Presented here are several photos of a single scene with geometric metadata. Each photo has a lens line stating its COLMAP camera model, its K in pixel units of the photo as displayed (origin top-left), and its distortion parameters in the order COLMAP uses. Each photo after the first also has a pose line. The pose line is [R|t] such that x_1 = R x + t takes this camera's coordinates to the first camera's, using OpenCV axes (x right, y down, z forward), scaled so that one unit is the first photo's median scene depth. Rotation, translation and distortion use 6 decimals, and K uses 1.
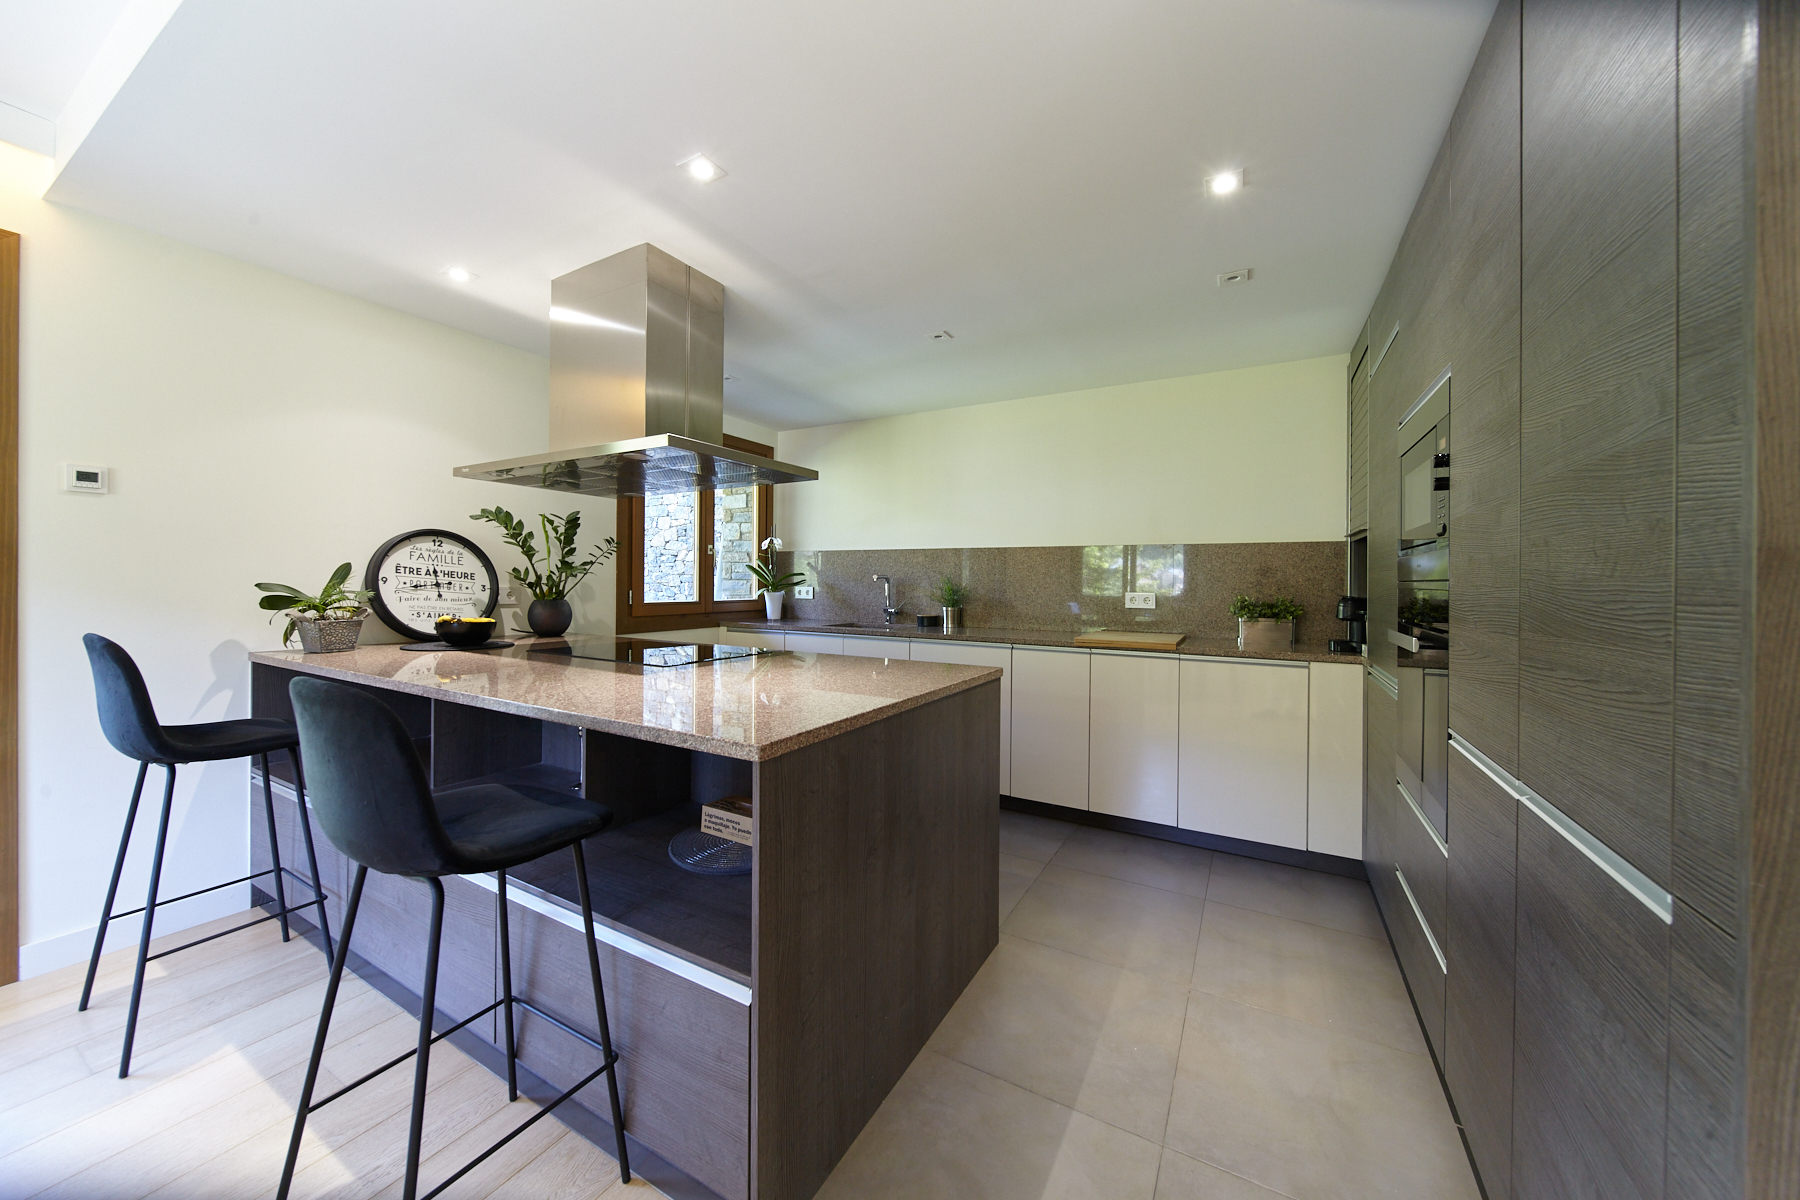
lens RADIAL K [[652.4, 0, 909.3], [0, 652.4, 604.3], [0, 0, 1]] dist [0.000455, -0.000170]
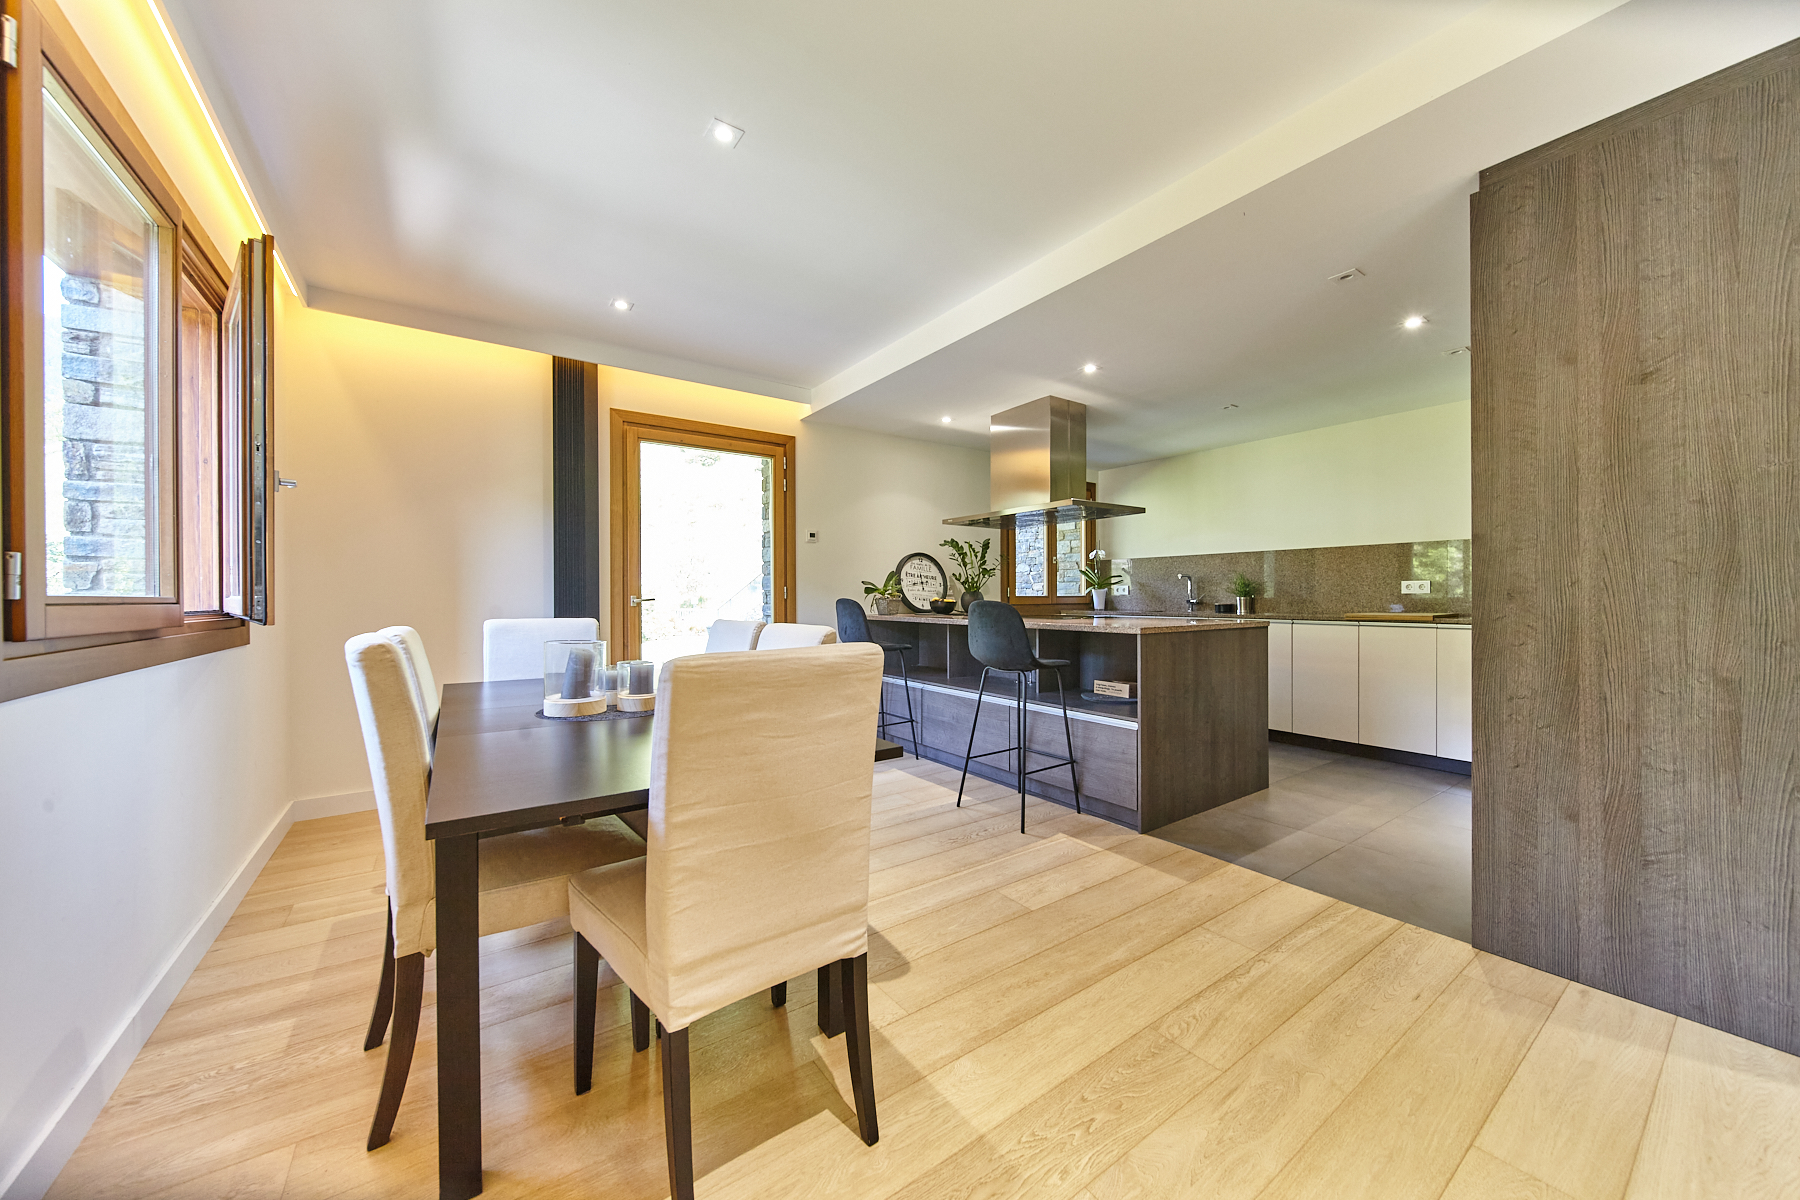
lens RADIAL K [[674.7, 0, 888.8], [0, 674.7, 600.2], [0, 0, 1]] dist [-0.000854, -0.000281]
pose [[0.901695, -0.011745, -0.432213, 0.009684], [-0.002370, 0.999482, -0.032106, 0.073902], [0.432366, 0.029975, 0.901200, -0.687580]]
